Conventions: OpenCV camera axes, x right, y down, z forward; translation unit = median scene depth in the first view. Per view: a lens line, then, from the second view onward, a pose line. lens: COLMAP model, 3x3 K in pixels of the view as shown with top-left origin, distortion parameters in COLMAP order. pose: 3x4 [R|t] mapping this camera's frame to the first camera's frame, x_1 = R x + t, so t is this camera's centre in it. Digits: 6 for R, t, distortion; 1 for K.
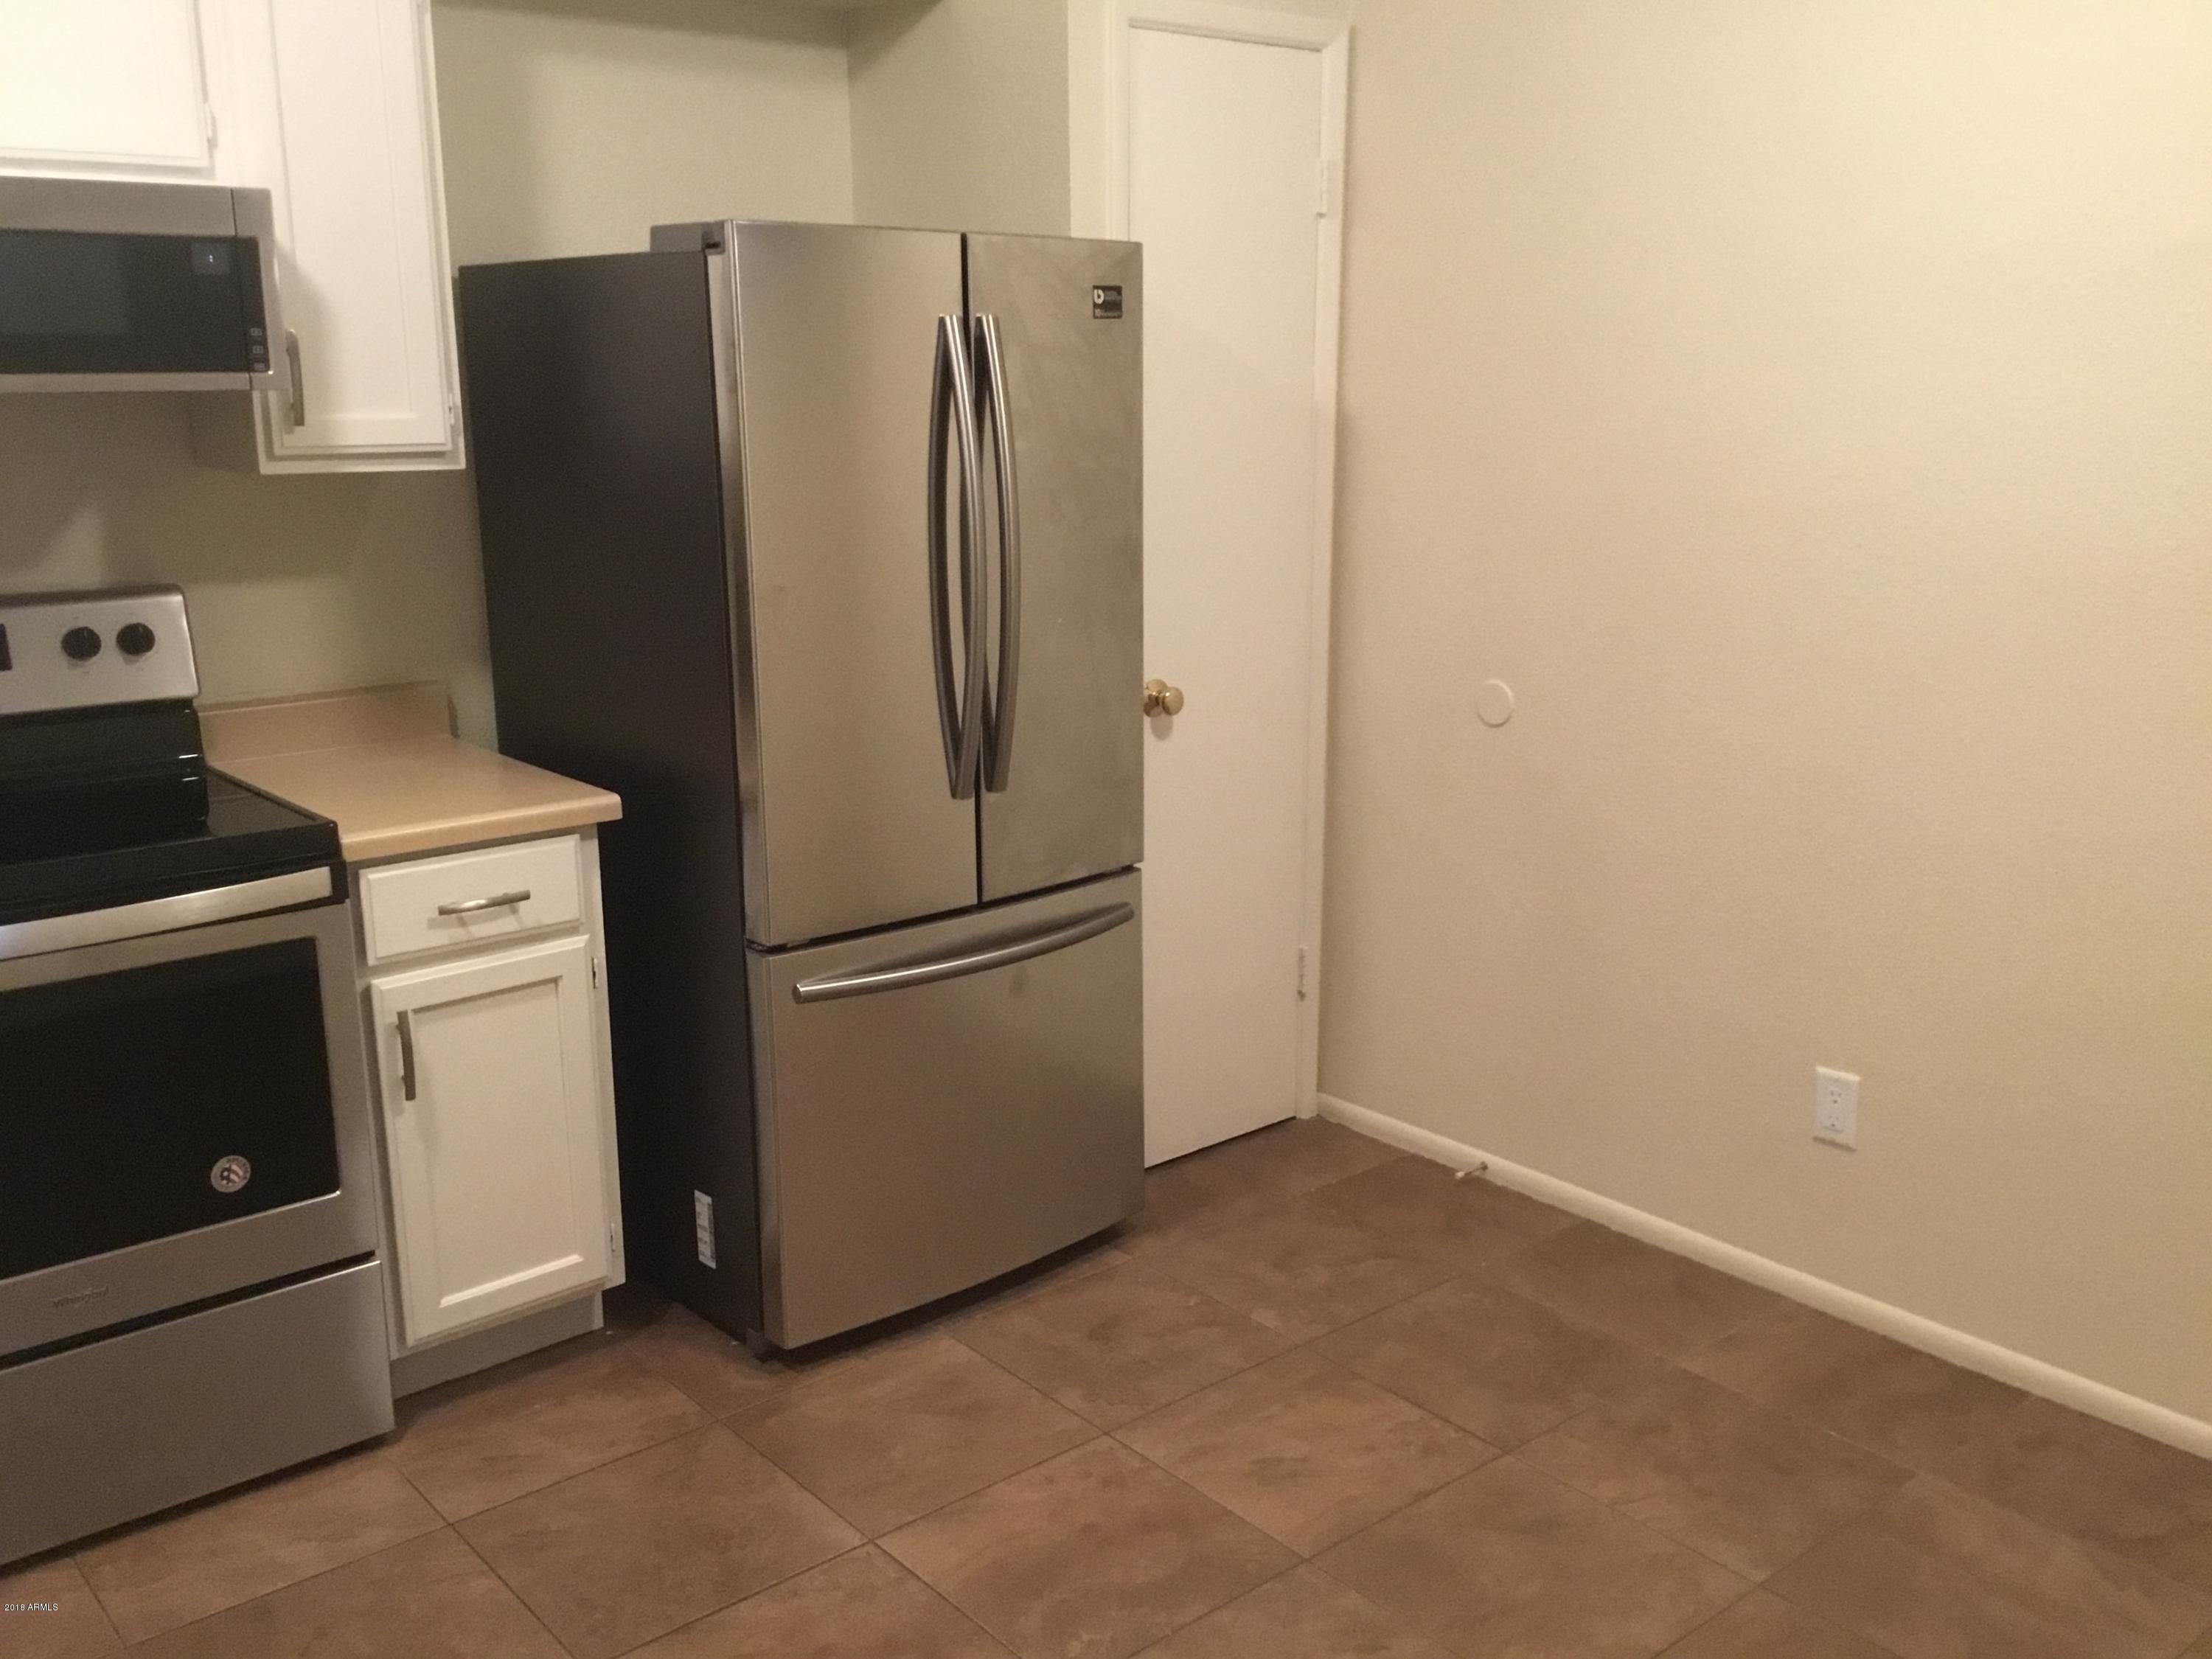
lens RADIAL K [[1975.1, 0, 1112.0], [0, 1975.1, 841.2], [0, 0, 1]] dist [0.077128, -0.128688]
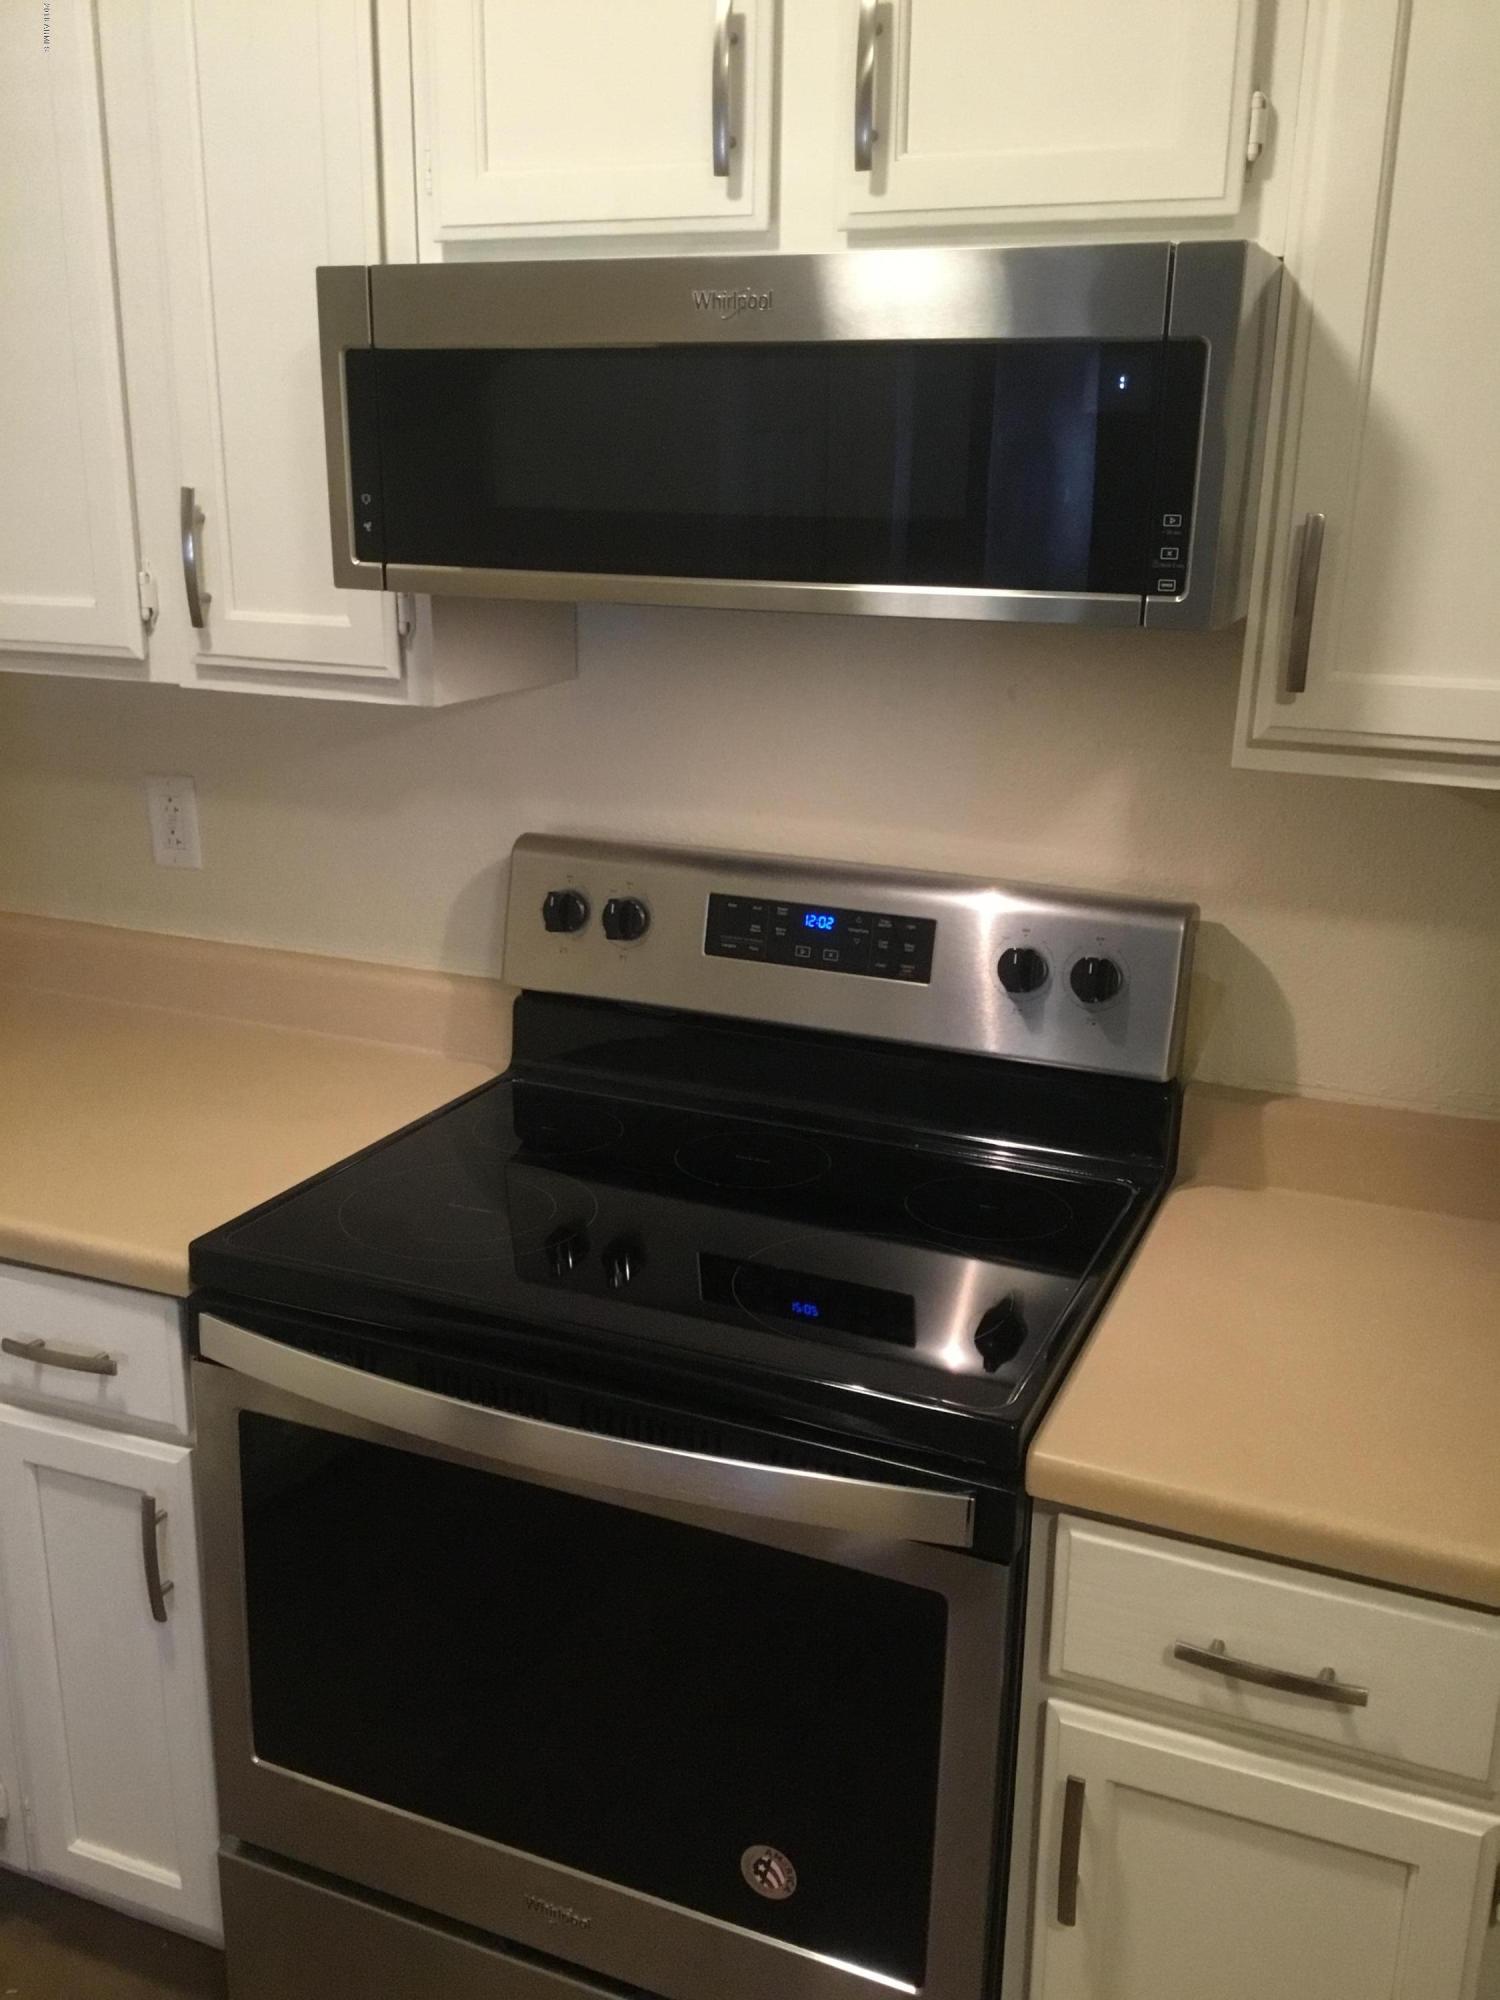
lens RADIAL K [[1785.8, 0, 742.3], [0, 1785.8, 1012.7], [0, 0, 1]] dist [0.077128, -0.128688]
pose [[0.461369, 0.262906, -0.847360, -0.034742], [-0.234358, 0.957276, 0.169407, -0.169873], [0.855696, 0.120427, 0.503272, 0.624001]]
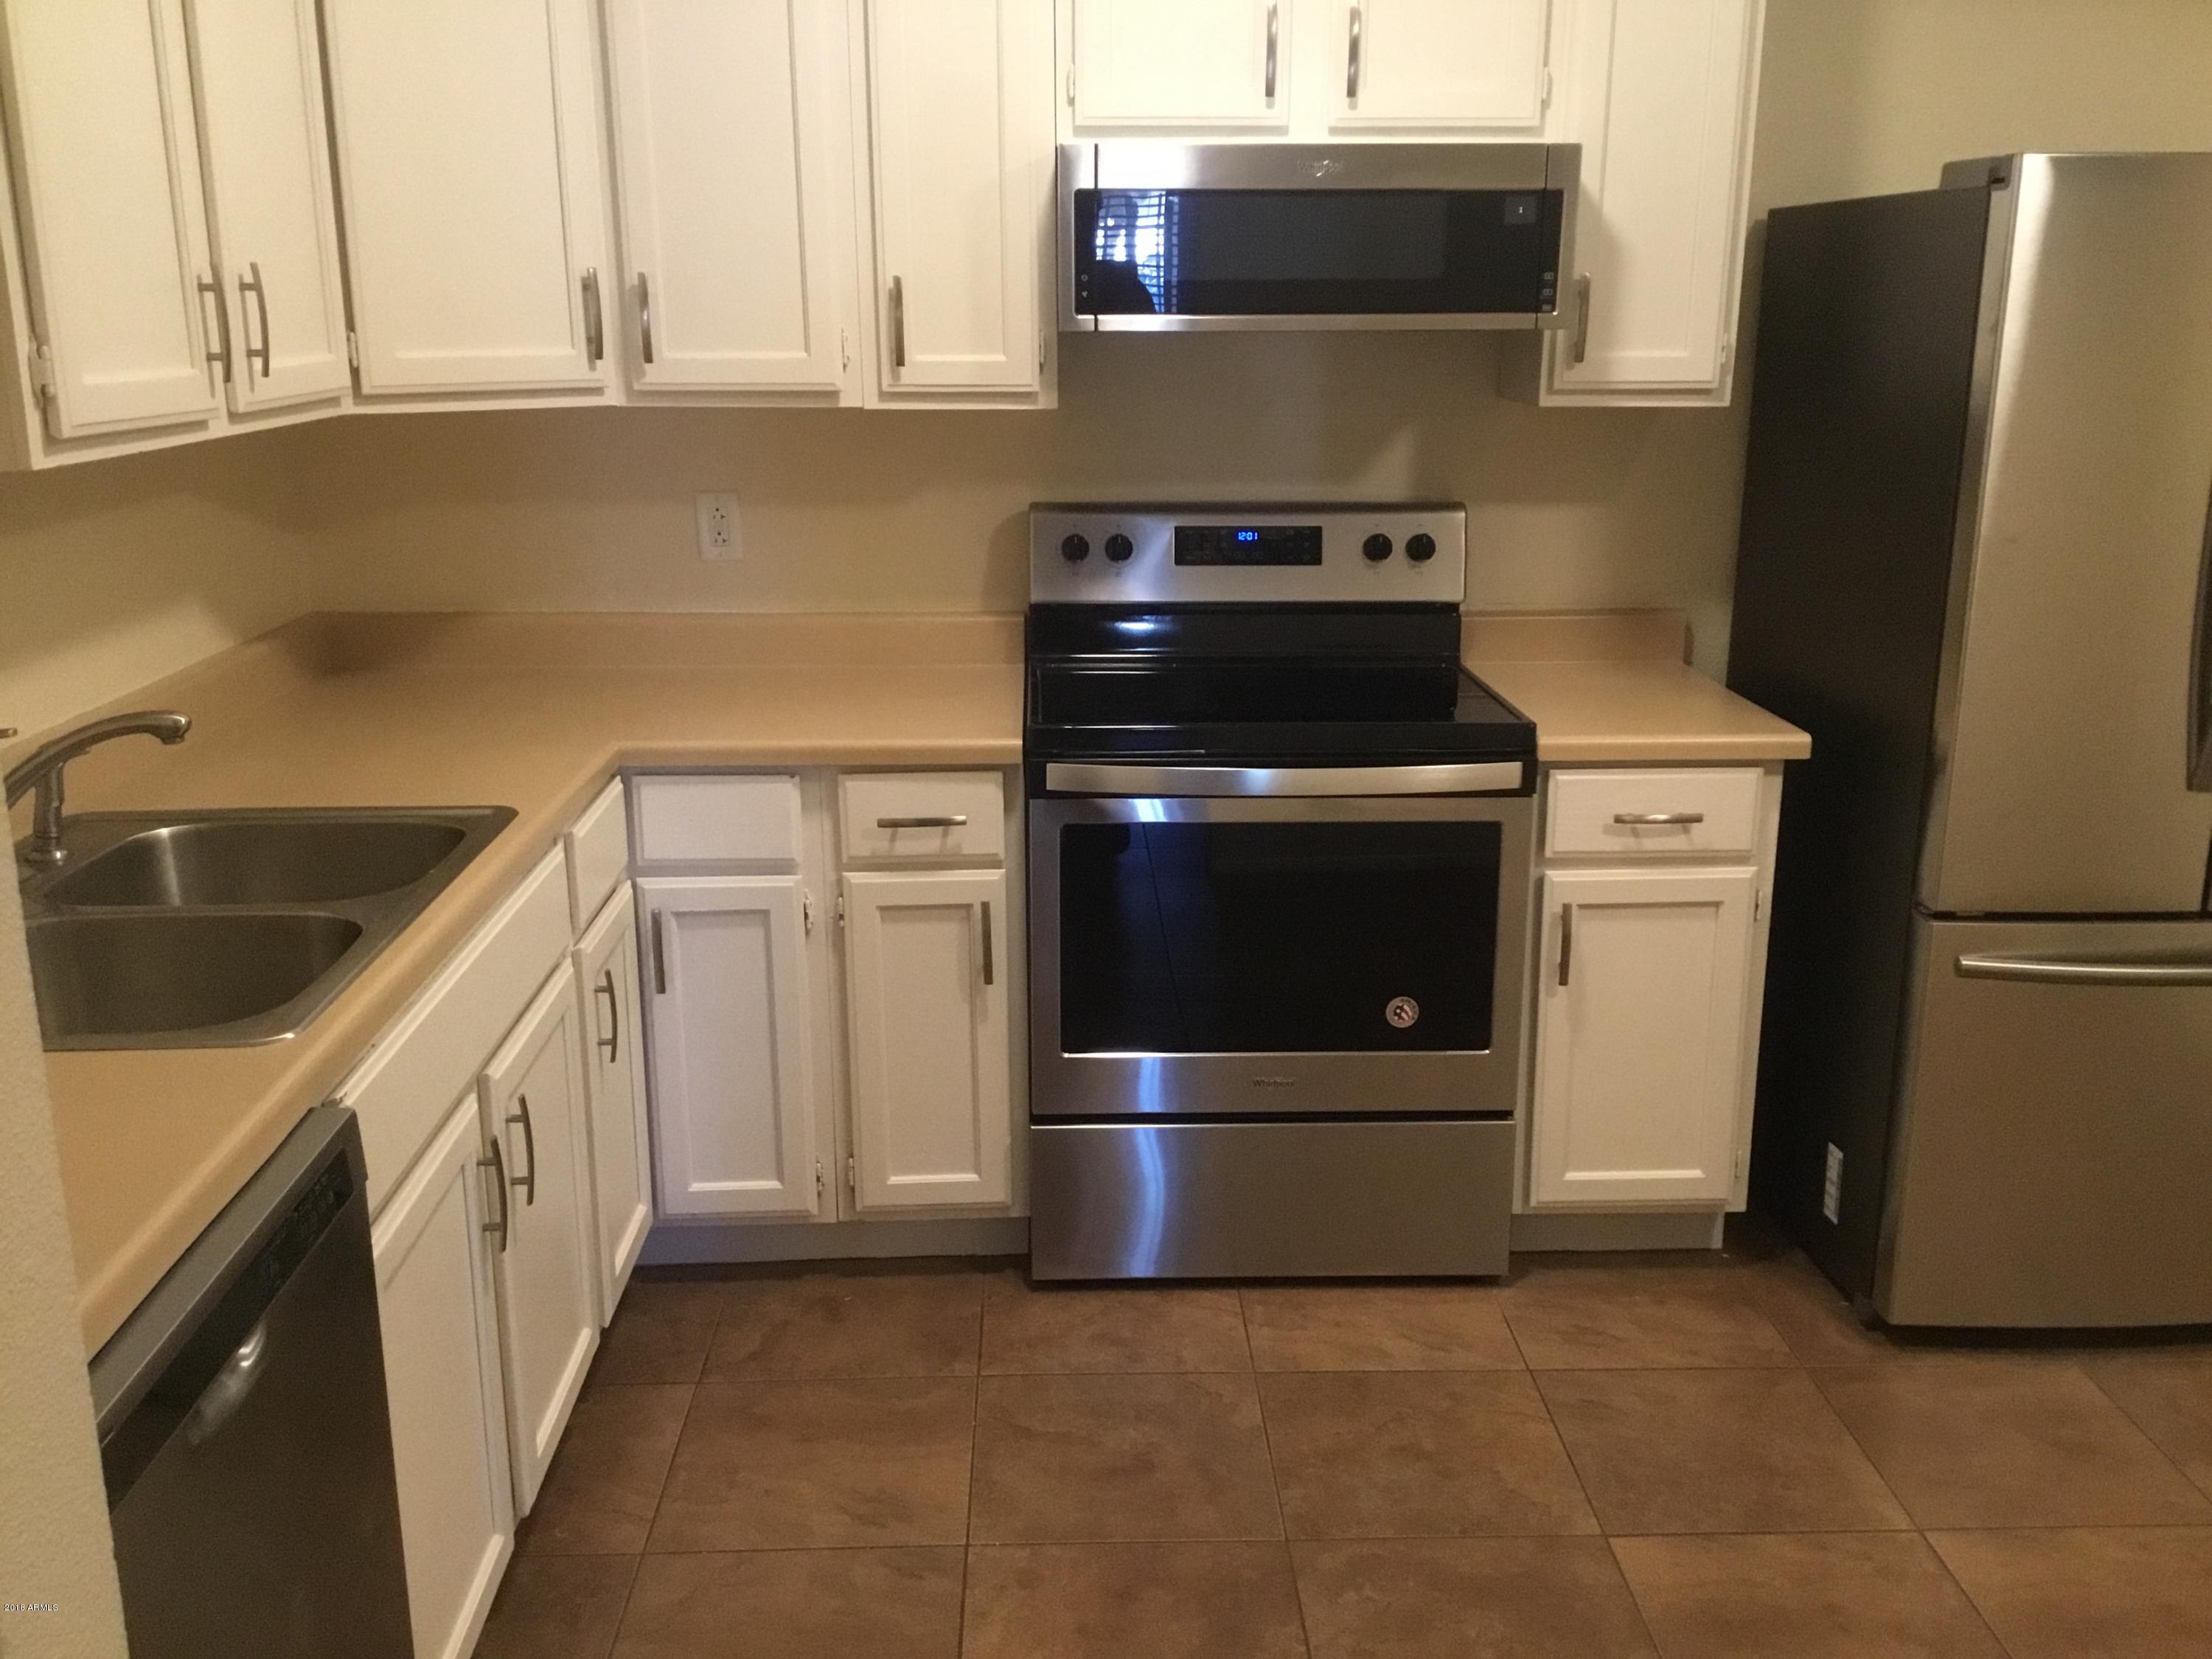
lens RADIAL K [[1975.1, 0, 1106.1], [0, 1975.1, 852.0], [0, 0, 1]] dist [0.077128, -0.128688]
pose [[0.781602, 0.170704, -0.599966, 0.090338], [-0.150709, 0.985010, 0.083922, 0.003998], [0.605298, 0.024827, 0.795612, -0.019406]]
